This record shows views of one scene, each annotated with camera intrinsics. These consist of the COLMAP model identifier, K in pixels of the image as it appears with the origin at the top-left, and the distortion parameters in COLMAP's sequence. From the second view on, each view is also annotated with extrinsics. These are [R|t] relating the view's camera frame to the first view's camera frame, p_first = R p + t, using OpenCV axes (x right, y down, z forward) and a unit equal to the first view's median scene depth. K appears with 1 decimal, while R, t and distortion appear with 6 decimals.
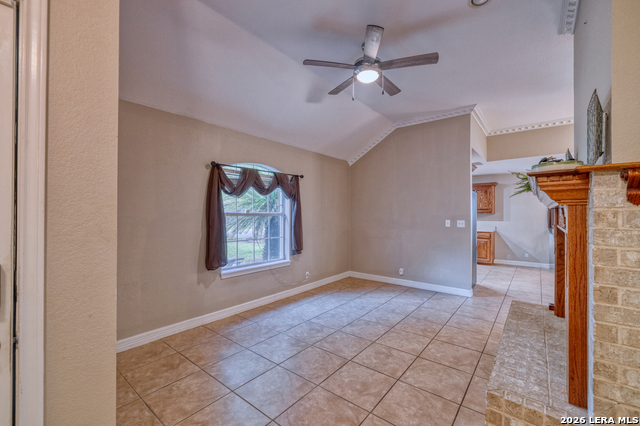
lens RADIAL K [[269.8, 0, 320.9], [0, 269.8, 212.2], [0, 0, 1]] dist [0.001710, 0.000029]
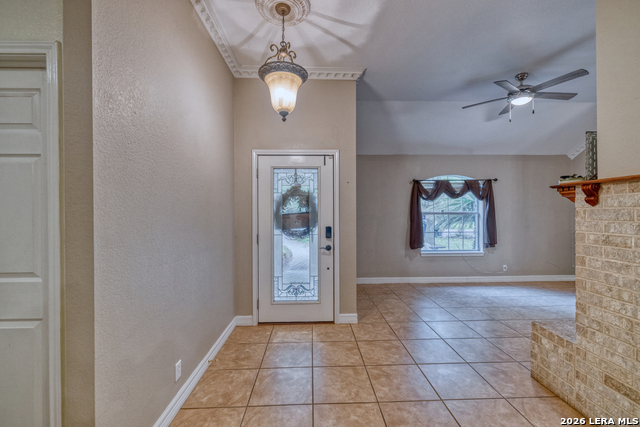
lens RADIAL K [[269.8, 0, 320.9], [0, 269.8, 212.7], [0, 0, 1]] dist [0.001710, 0.000029]
pose [[0.656409, -0.006790, -0.754375, 0.416835], [0.010035, 0.999950, -0.000269, -0.000830], [0.754338, -0.007394, 0.656444, -0.419363]]
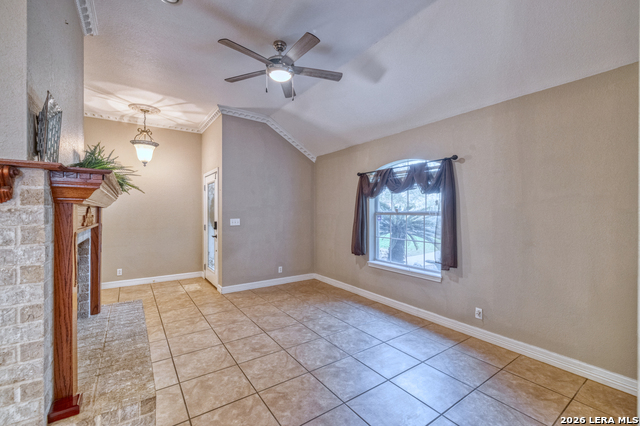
lens RADIAL K [[269.8, 0, 320.9], [0, 269.8, 212.2], [0, 0, 1]] dist [0.001710, 0.000029]
pose [[-0.273062, -0.002031, -0.961994, 0.911549], [0.004208, 0.999986, -0.003306, 0.006645], [0.961987, -0.004951, -0.273049, 1.182490]]
